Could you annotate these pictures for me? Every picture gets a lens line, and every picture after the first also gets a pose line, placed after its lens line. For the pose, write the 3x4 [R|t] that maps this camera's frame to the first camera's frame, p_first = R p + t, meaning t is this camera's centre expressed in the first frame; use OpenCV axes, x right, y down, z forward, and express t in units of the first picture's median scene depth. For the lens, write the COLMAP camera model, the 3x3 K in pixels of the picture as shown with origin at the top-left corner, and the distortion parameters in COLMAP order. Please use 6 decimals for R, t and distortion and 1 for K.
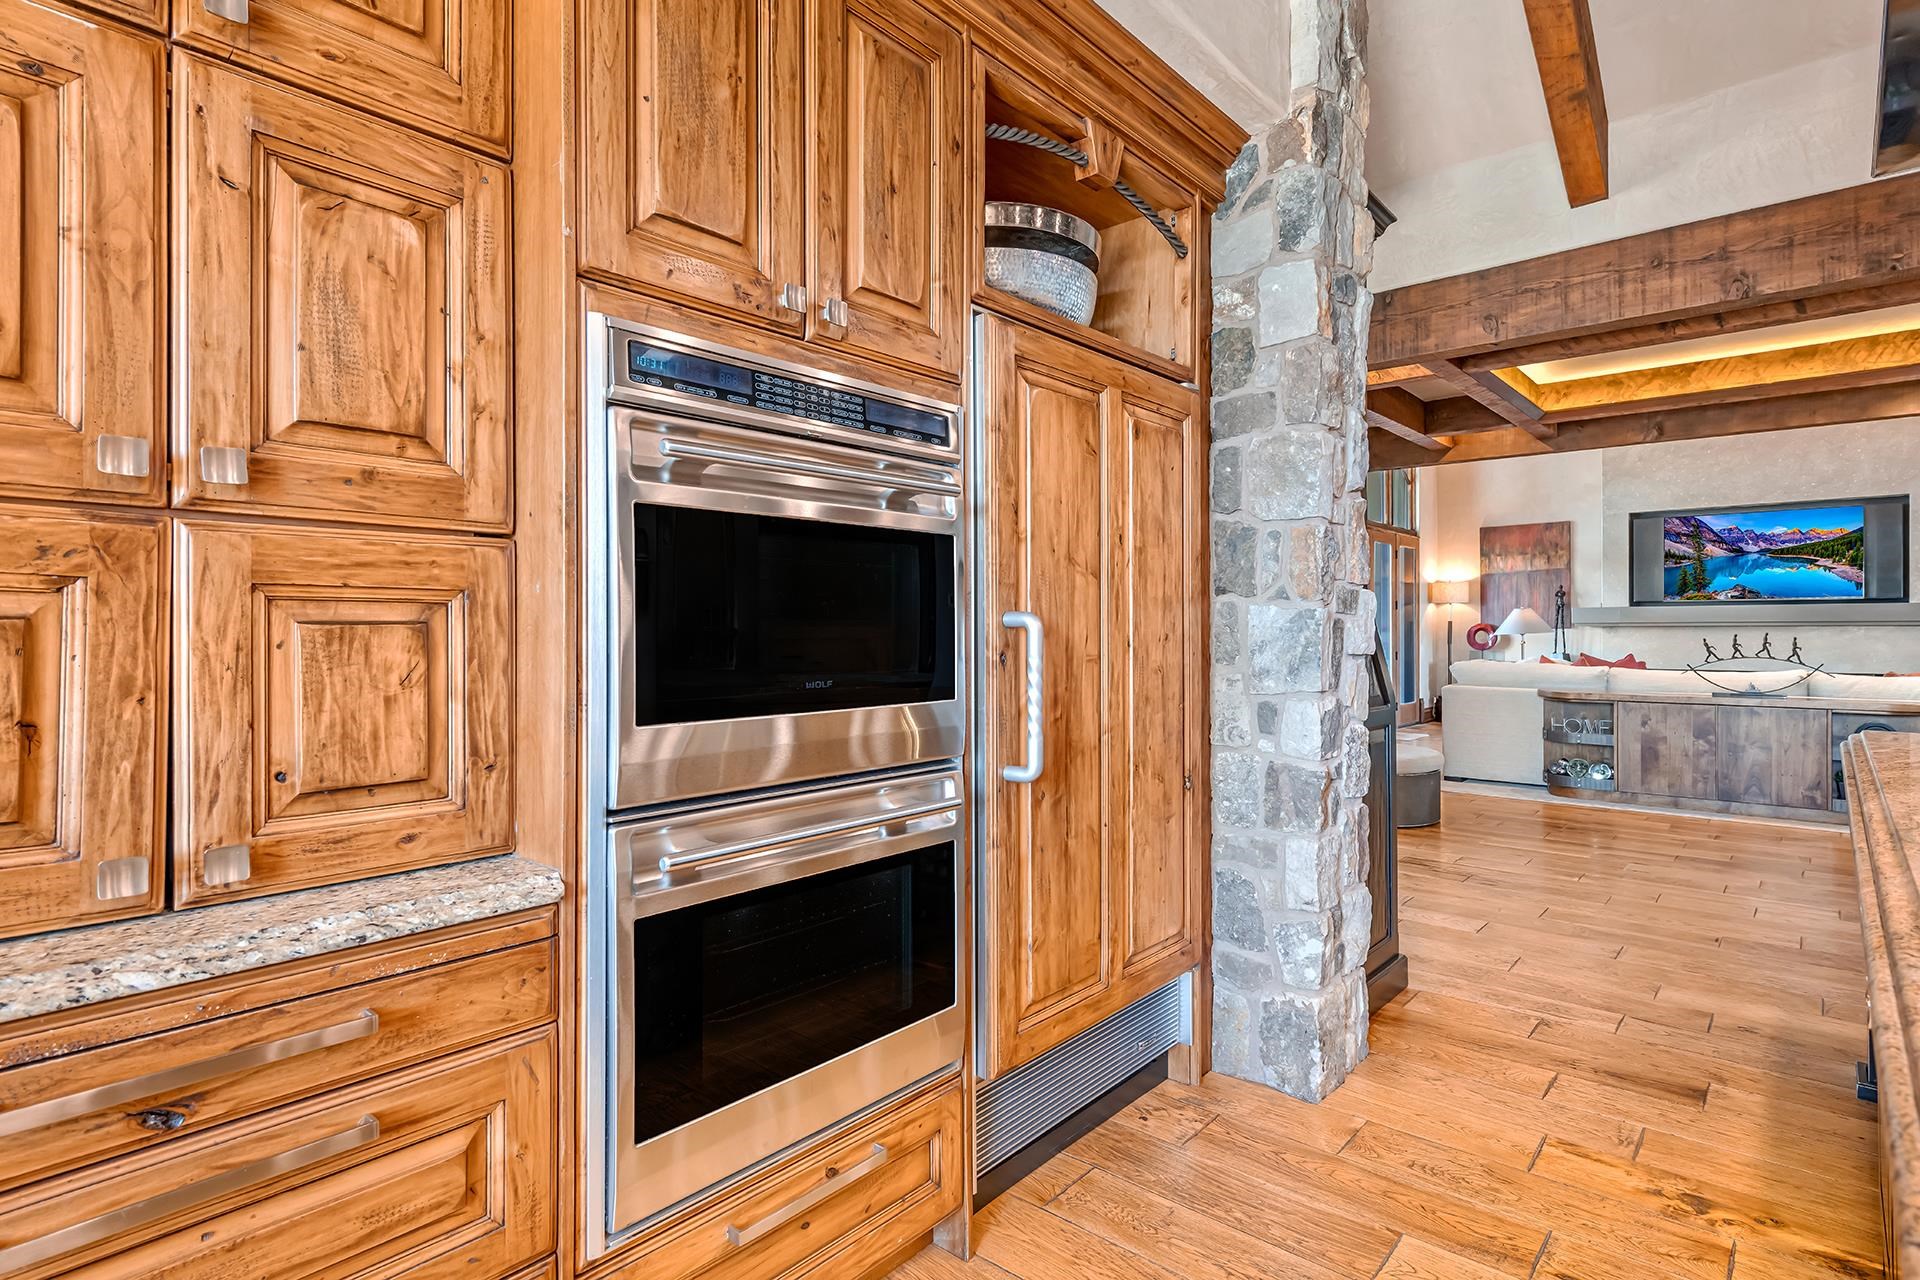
lens RADIAL K [[969.8, 0, 967.3], [0, 969.8, 627.8], [0, 0, 1]] dist [0.008506, -0.003164]
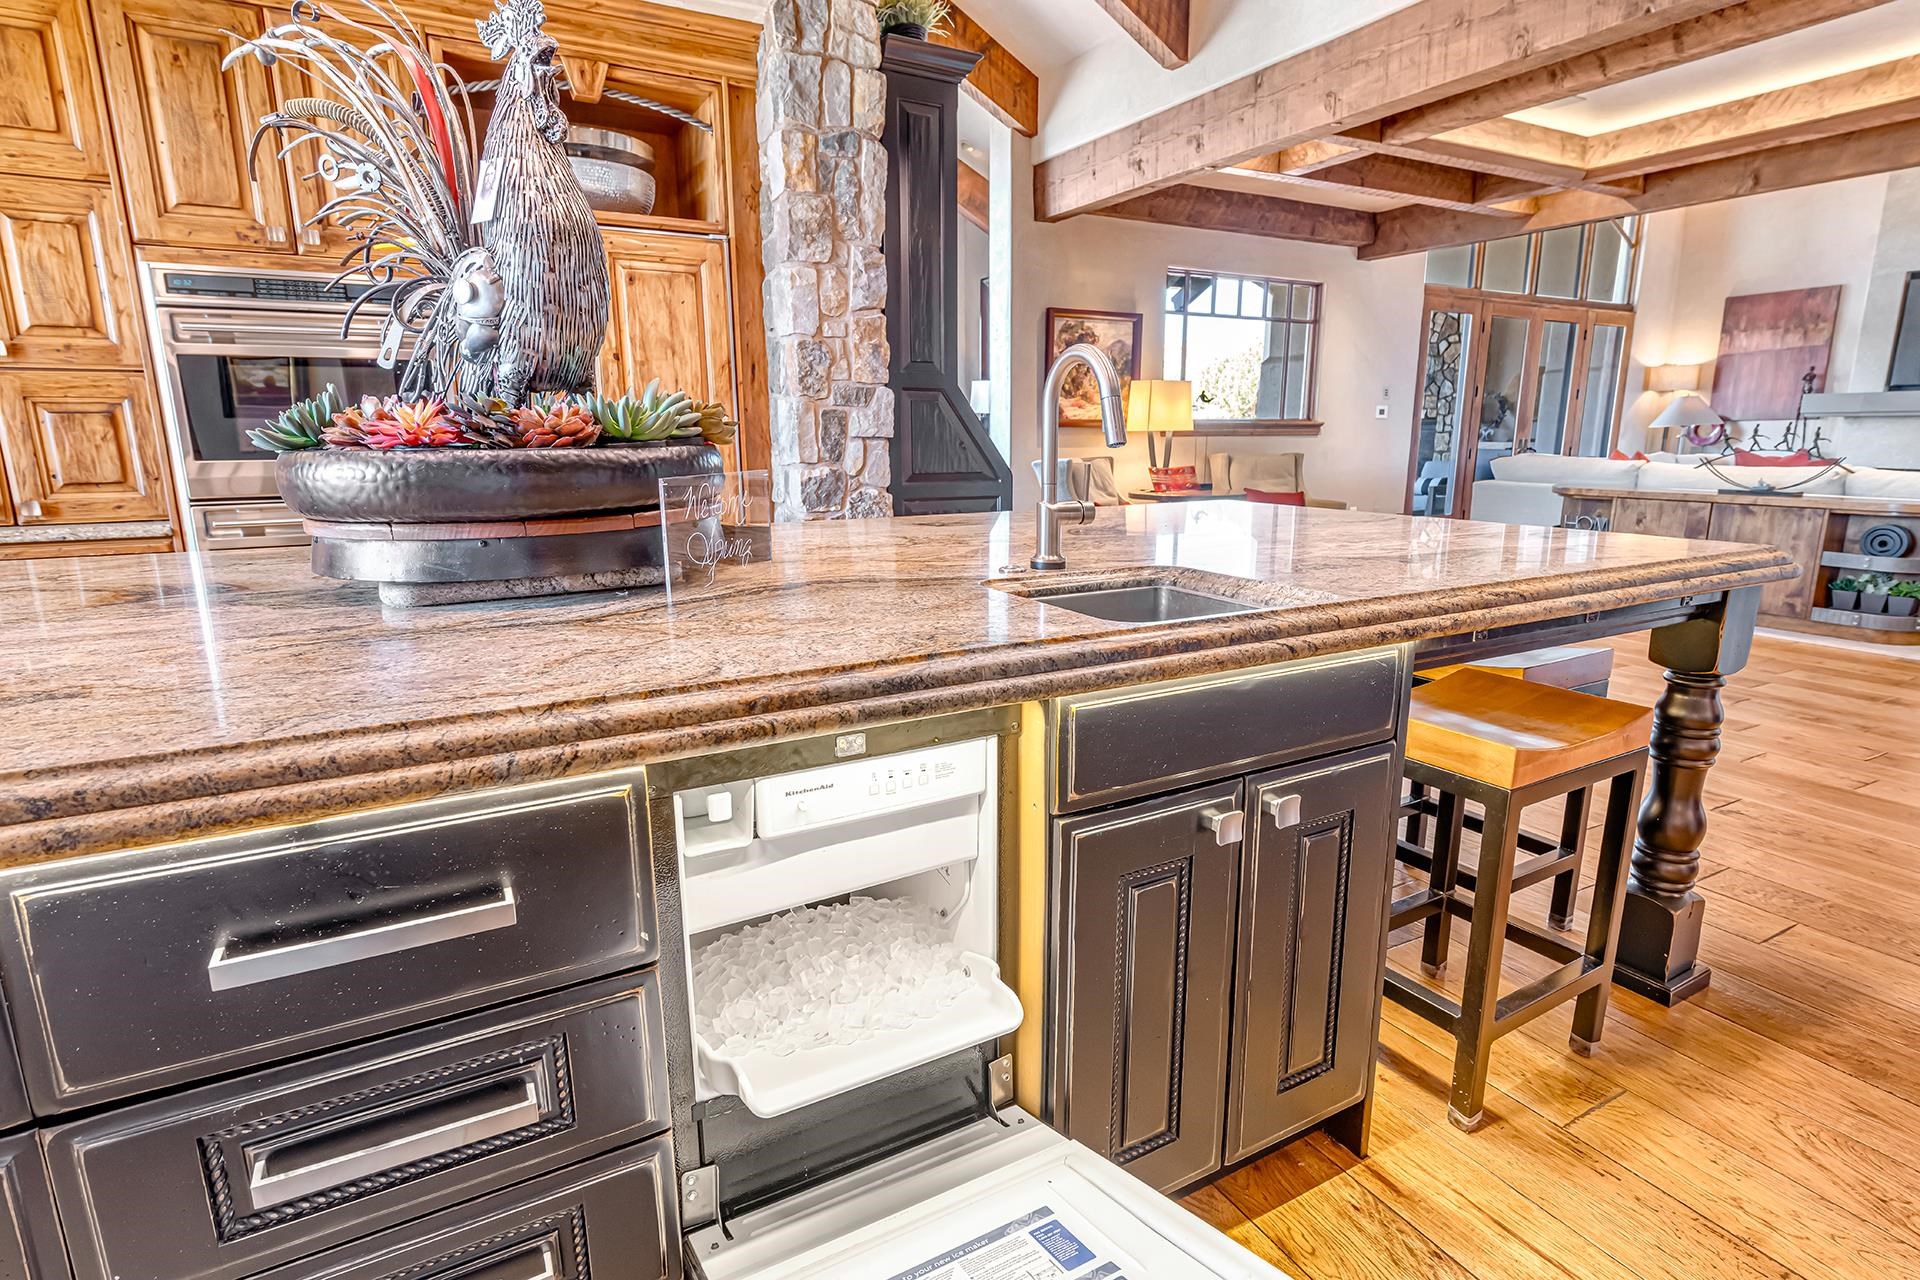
lens RADIAL K [[969.8, 0, 973.7], [0, 969.8, 637.5], [0, 0, 1]] dist [0.008506, -0.003164]
pose [[0.942944, 0.068428, -0.325844, 0.594326], [0.002868, 0.976947, 0.213461, 0.007754], [0.332939, -0.202216, 0.921010, -0.149223]]
